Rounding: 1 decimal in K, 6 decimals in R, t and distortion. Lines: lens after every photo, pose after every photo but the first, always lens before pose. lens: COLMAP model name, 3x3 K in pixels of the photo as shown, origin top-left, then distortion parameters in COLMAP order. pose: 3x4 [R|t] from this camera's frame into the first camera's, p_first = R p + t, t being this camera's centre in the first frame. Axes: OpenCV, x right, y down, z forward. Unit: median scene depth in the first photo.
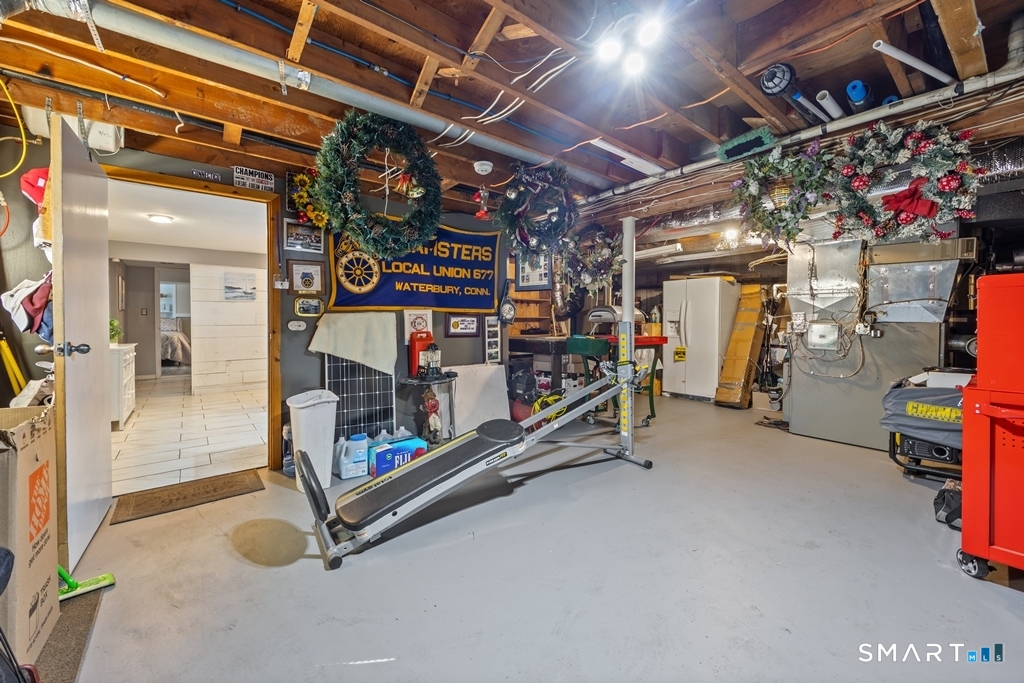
lens RADIAL K [[410.3, 0, 519.6], [0, 410.3, 319.3], [0, 0, 1]] dist [-0.001614, -0.000571]
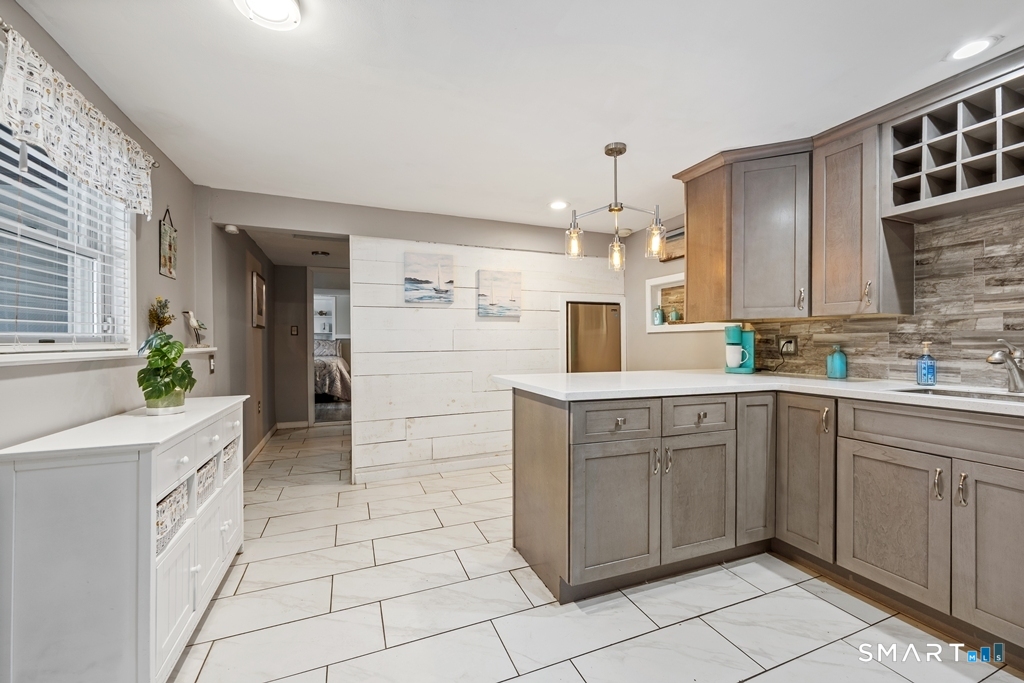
lens RADIAL K [[410.3, 0, 510.3], [0, 410.3, 341.7], [0, 0, 1]] dist [-0.001614, -0.000571]
pose [[0.954136, -0.000500, -0.299373, -0.303570], [0.000374, 1.000000, -0.000476, 0.001187], [0.299373, 0.000343, 0.954136, 0.377872]]
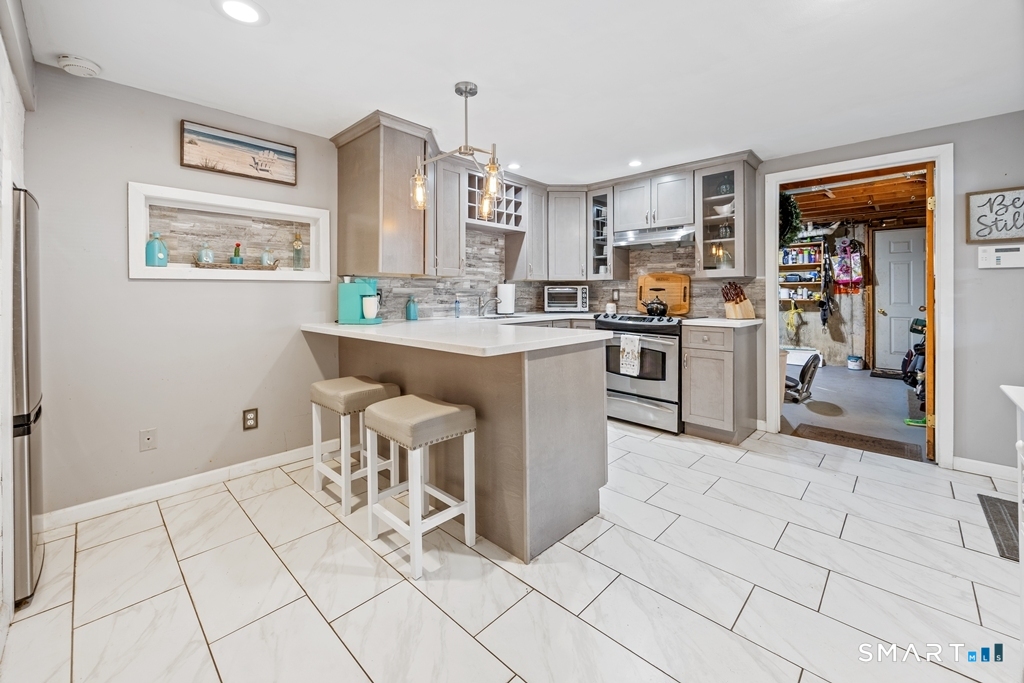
lens RADIAL K [[410.3, 0, 523.0], [0, 410.3, 297.4], [0, 0, 1]] dist [-0.001614, -0.000571]
pose [[-0.141252, 0.000128, 0.989974, -0.574177], [0.013866, 0.999902, 0.001849, 0.005379], [-0.989877, 0.013988, -0.141240, 0.657862]]
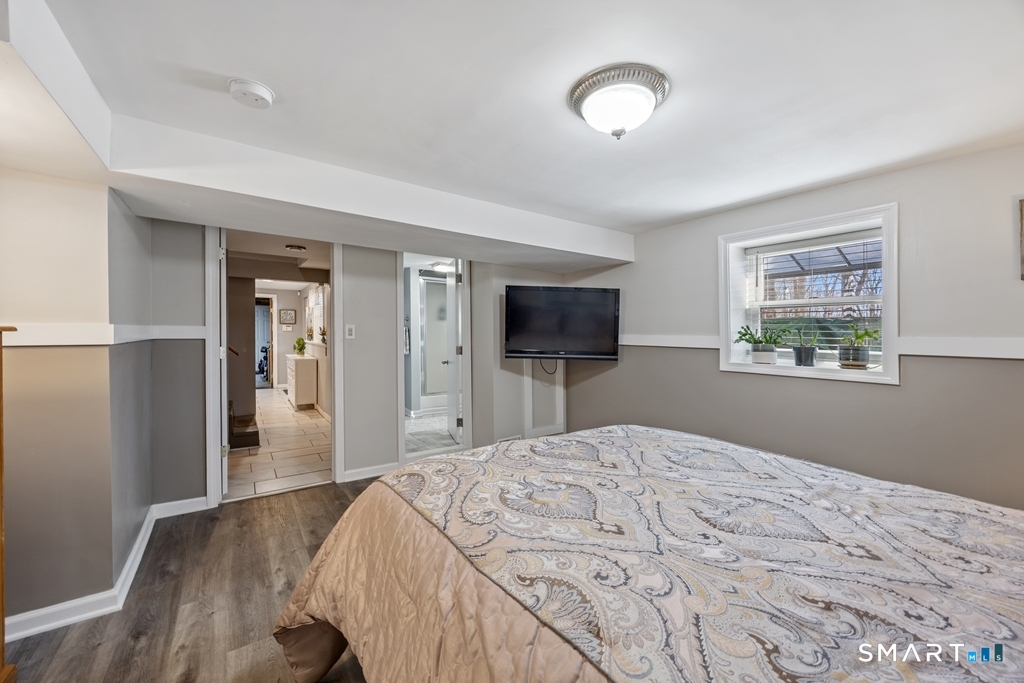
lens RADIAL K [[410.3, 0, 509.5], [0, 410.3, 335.1], [0, 0, 1]] dist [-0.001614, -0.000571]
pose [[-0.996315, -0.002534, 0.085727, -0.999589], [-0.000551, 0.999732, 0.023146, -0.025547], [-0.085763, 0.023013, -0.996050, 1.289889]]
